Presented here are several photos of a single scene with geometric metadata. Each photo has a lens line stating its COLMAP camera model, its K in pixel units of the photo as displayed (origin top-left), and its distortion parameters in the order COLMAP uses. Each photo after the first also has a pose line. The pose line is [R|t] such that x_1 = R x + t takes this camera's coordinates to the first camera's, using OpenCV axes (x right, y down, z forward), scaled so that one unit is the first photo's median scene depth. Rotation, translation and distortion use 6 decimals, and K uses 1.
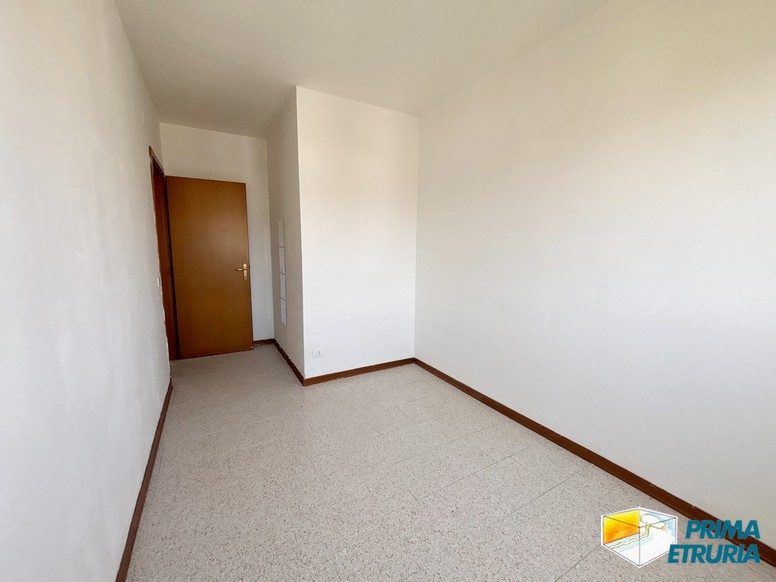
lens RADIAL K [[313.8, 0, 388.7], [0, 313.8, 290.1], [0, 0, 1]] dist [0.000776, 0.000132]
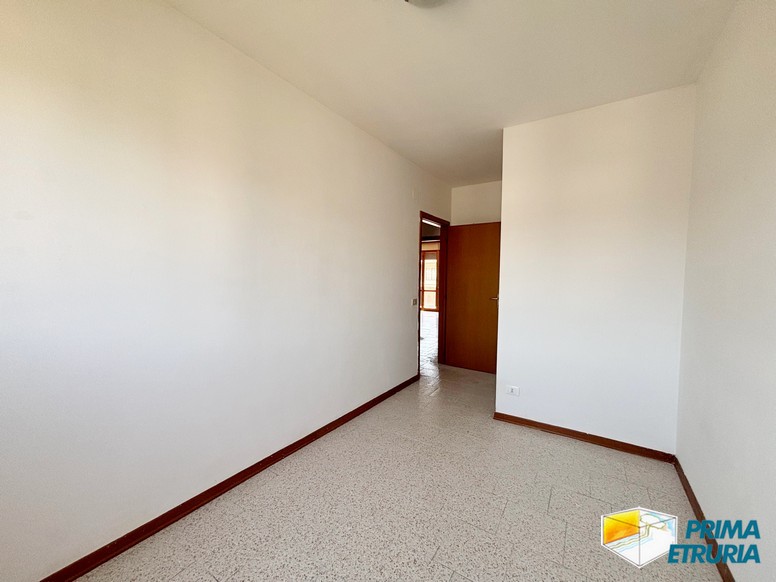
lens RADIAL K [[313.8, 0, 391.4], [0, 313.8, 291.3], [0, 0, 1]] dist [0.000776, 0.000132]
pose [[0.471441, 0.045489, -0.880724, 0.422512], [-0.128682, 0.991528, -0.017670, -0.031636], [0.872459, 0.121664, 0.473301, 0.201999]]
